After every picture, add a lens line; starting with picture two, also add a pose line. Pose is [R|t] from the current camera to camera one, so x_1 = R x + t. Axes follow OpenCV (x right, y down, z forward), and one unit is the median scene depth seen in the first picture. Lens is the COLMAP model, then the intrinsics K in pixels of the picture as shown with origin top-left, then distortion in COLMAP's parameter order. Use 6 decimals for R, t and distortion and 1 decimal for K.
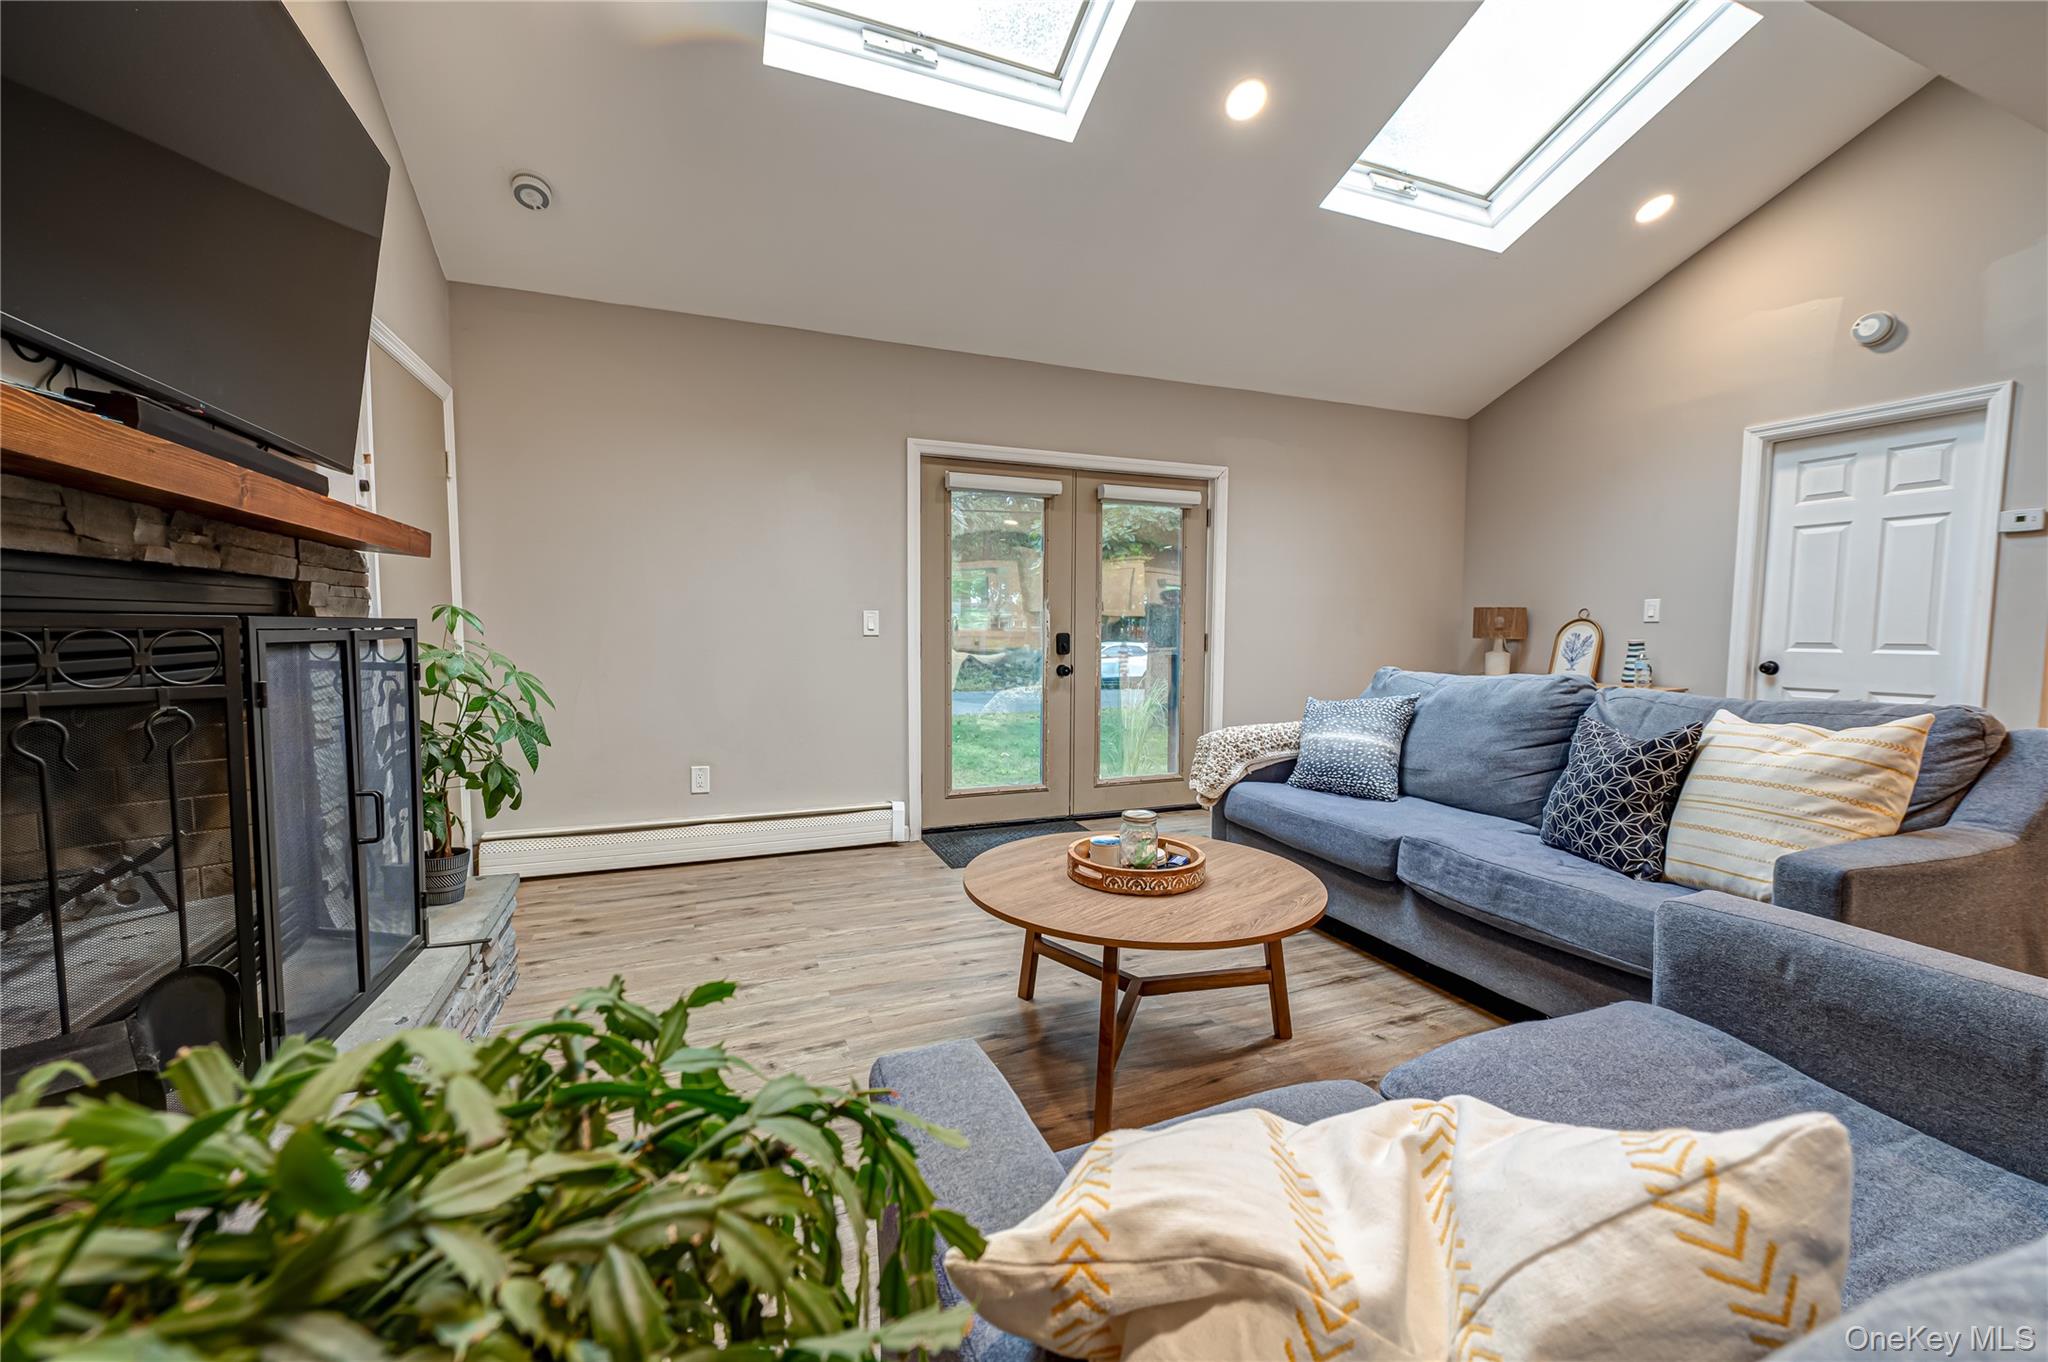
lens RADIAL K [[814.2, 0, 1024.9], [0, 814.2, 689.3], [0, 0, 1]] dist [-0.003082, -0.001417]
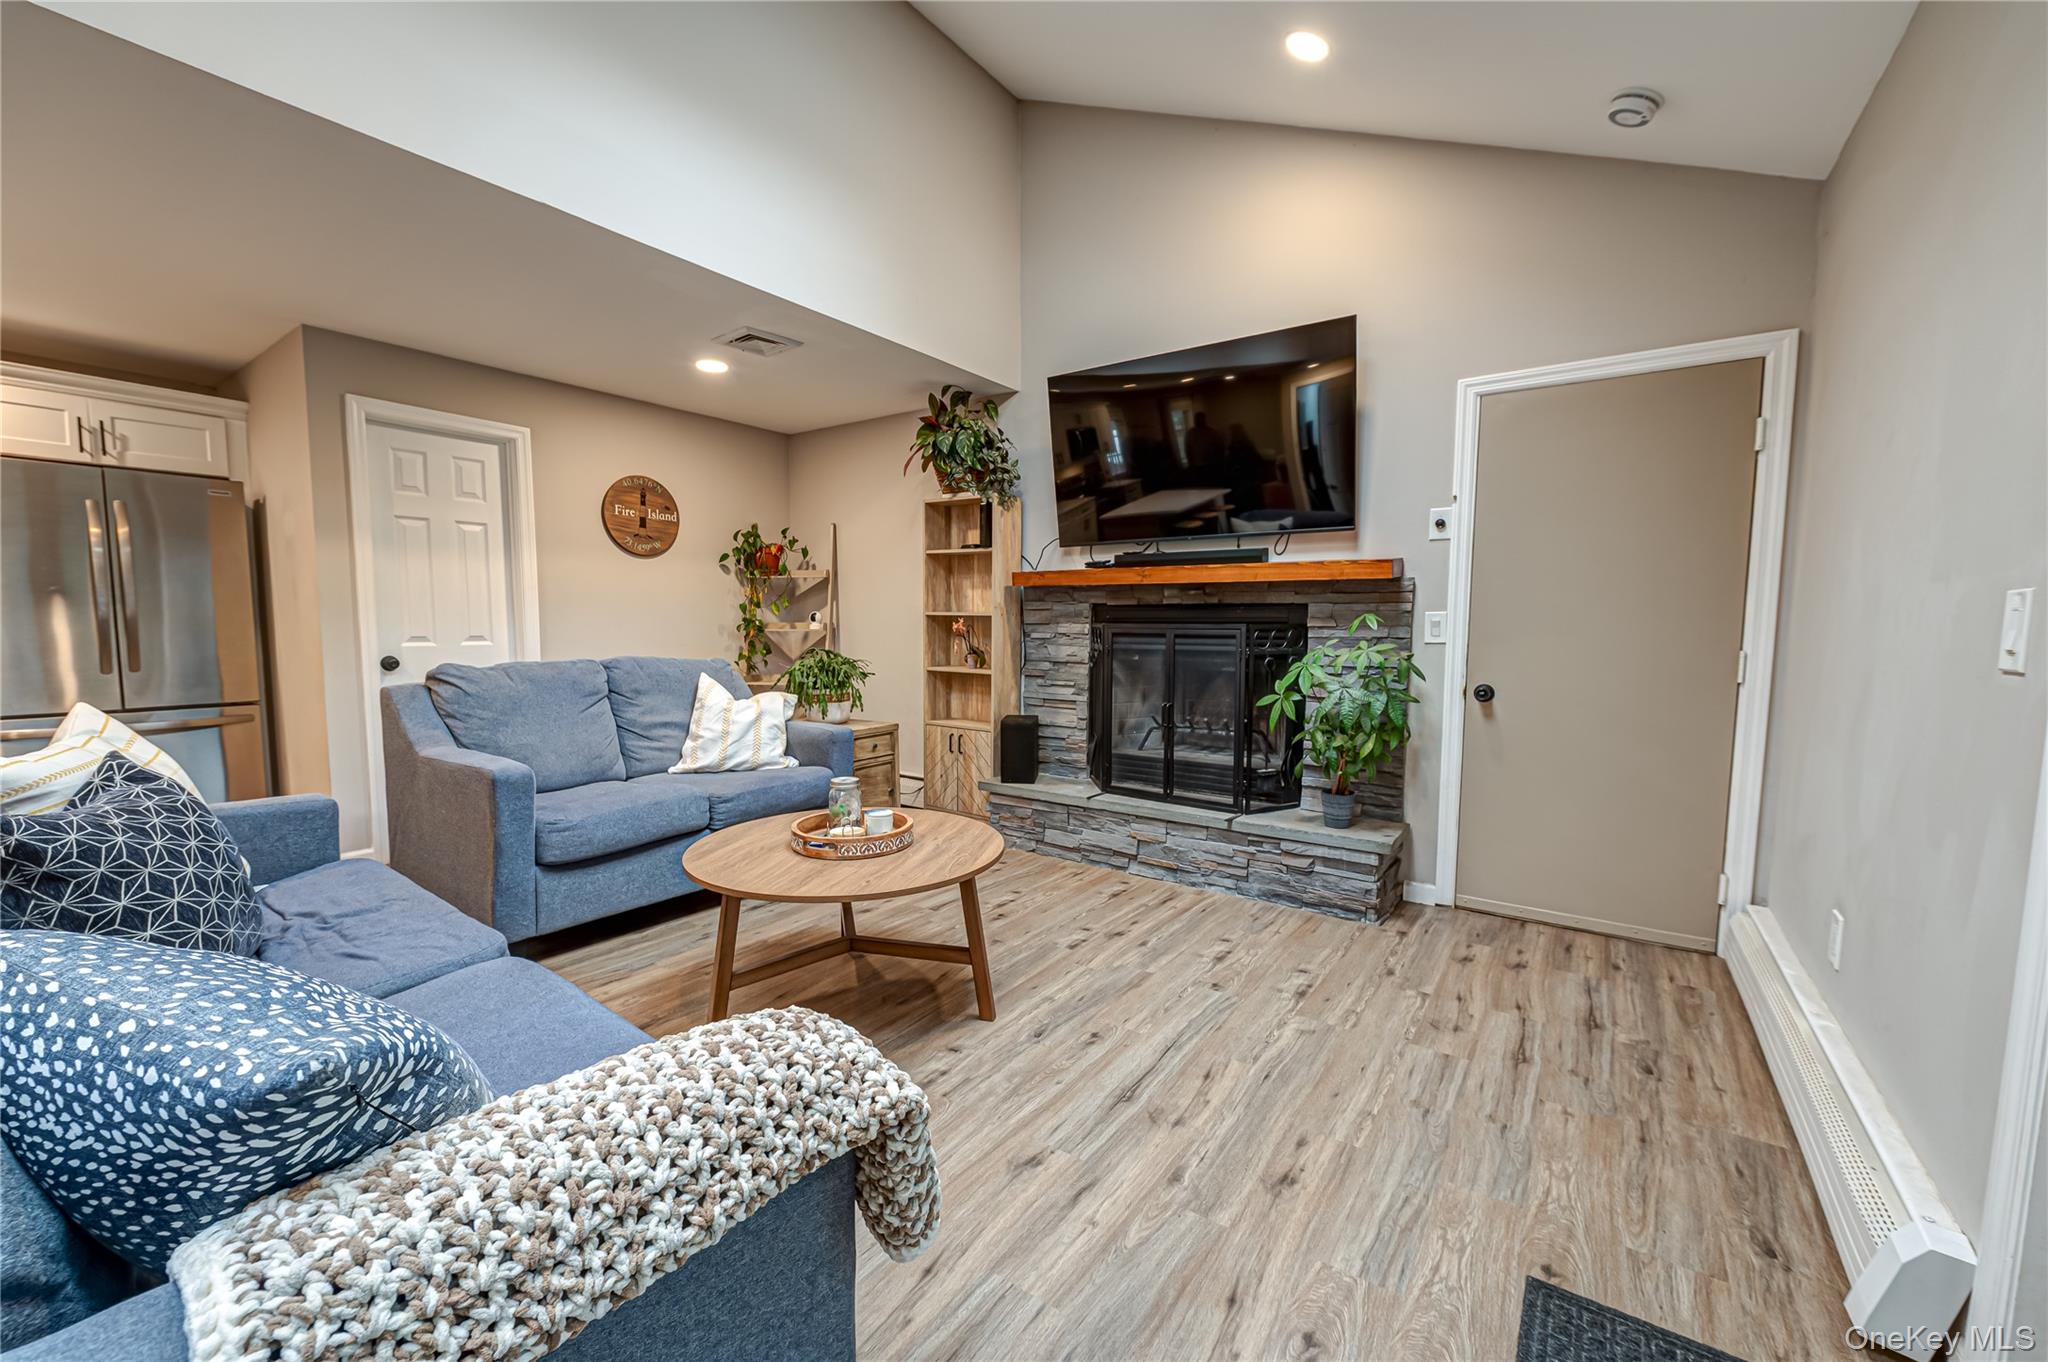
lens RADIAL K [[814.2, 0, 1021.8], [0, 814.2, 690.6], [0, 0, 1]] dist [-0.003082, -0.001417]
pose [[-0.846247, 0.035355, -0.531616, 0.291825], [-0.051933, 0.987571, 0.148347, -0.090876], [0.530253, 0.153147, -0.833893, 1.116378]]
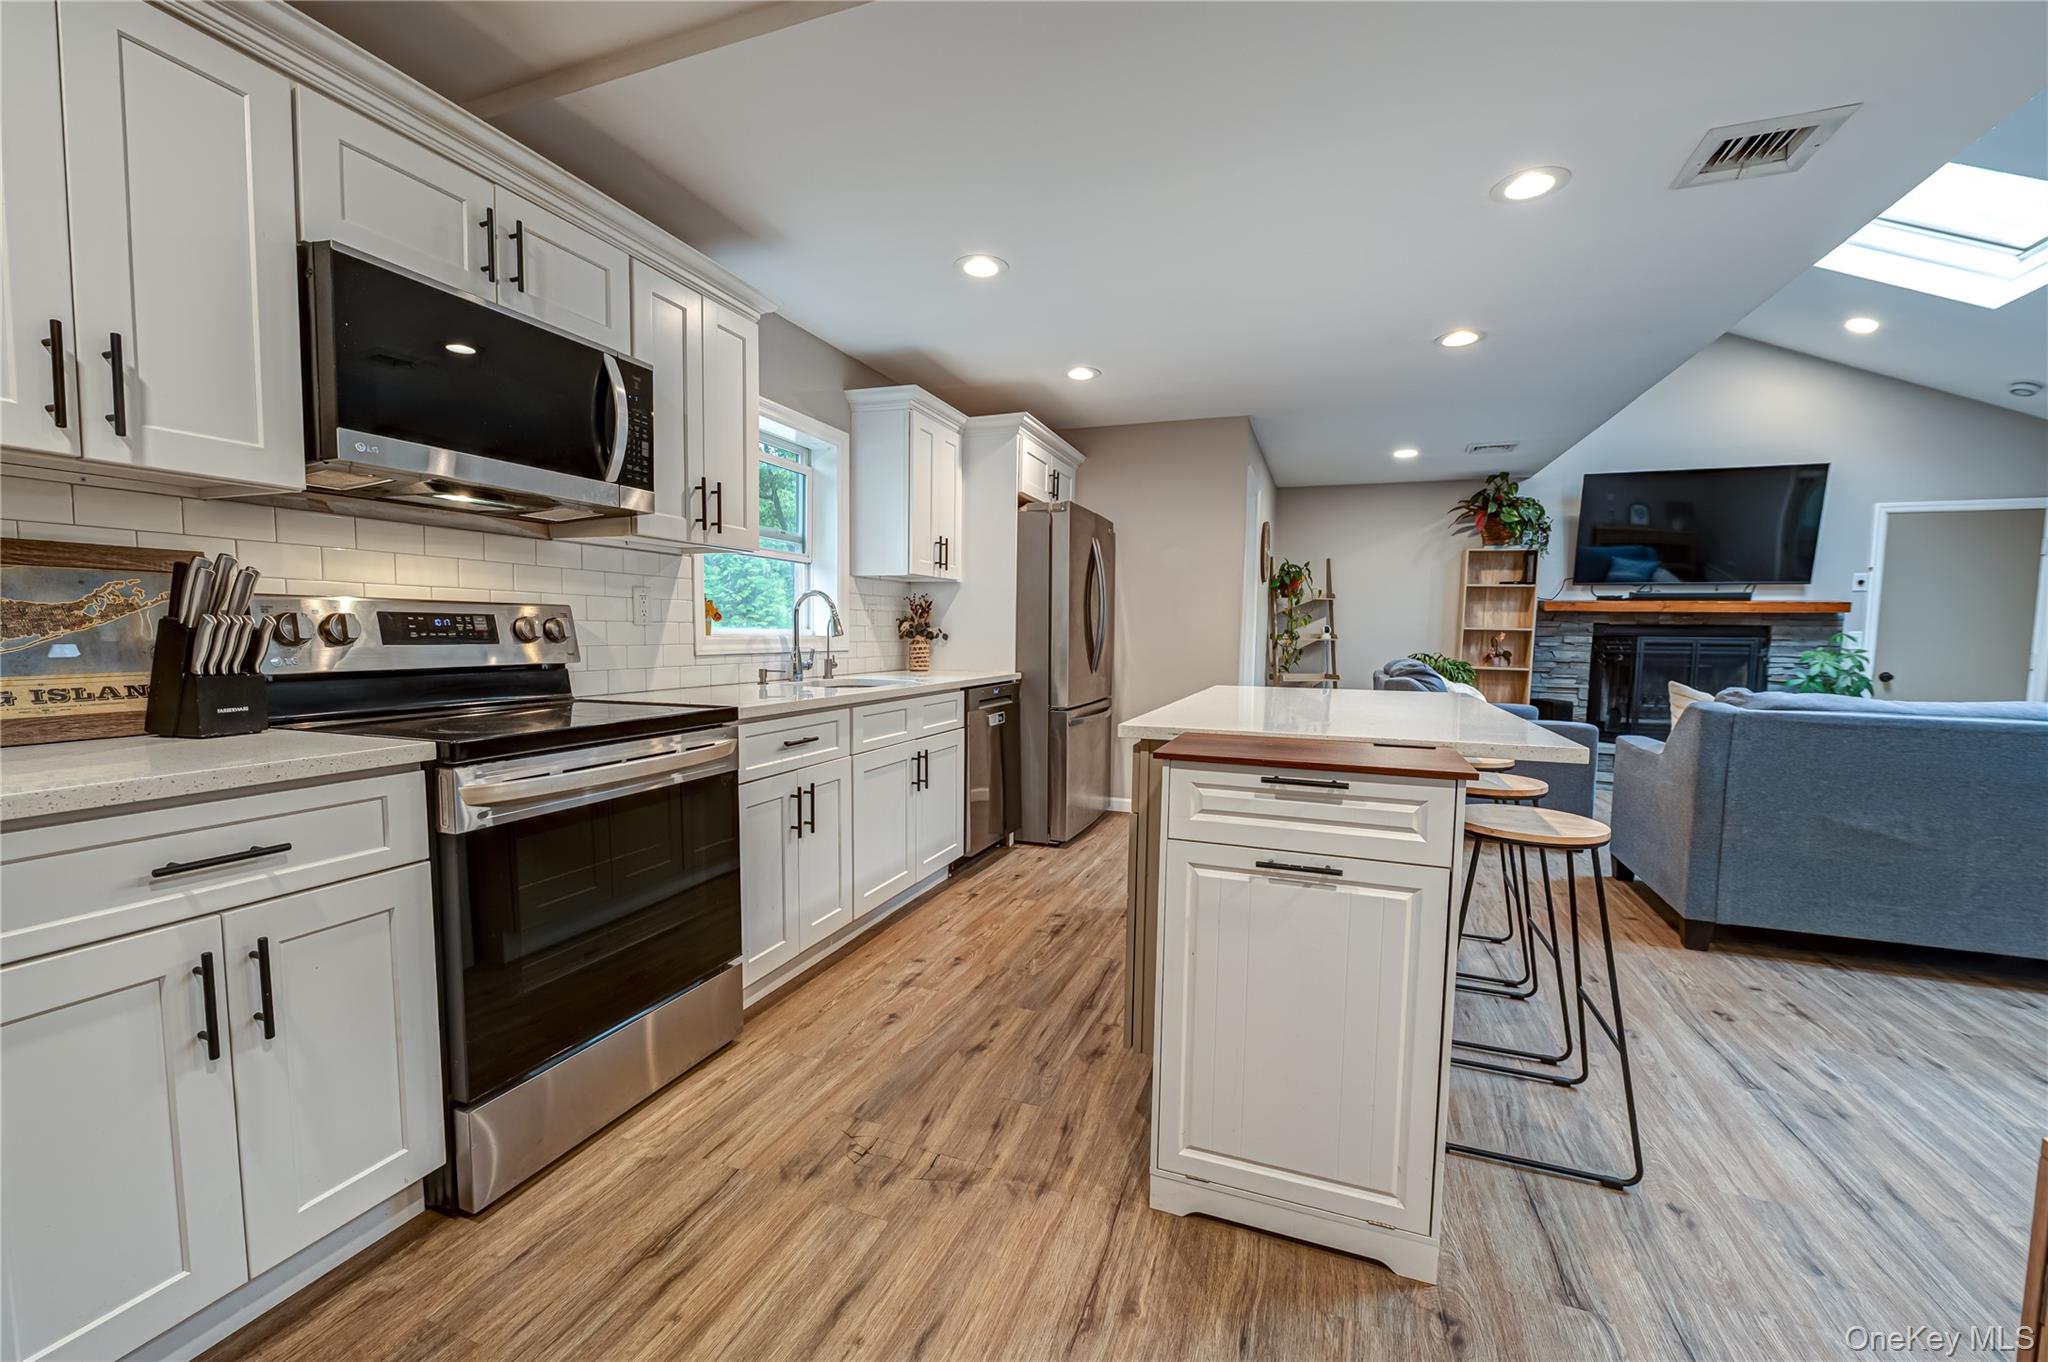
lens RADIAL K [[814.2, 0, 1017.6], [0, 814.2, 694.8], [0, 0, 1]] dist [-0.003082, -0.001417]
pose [[-0.677756, 0.037201, -0.734345, 1.611398], [-0.075245, 0.989967, 0.119597, -0.016421], [0.731427, 0.136314, -0.668157, 0.518714]]
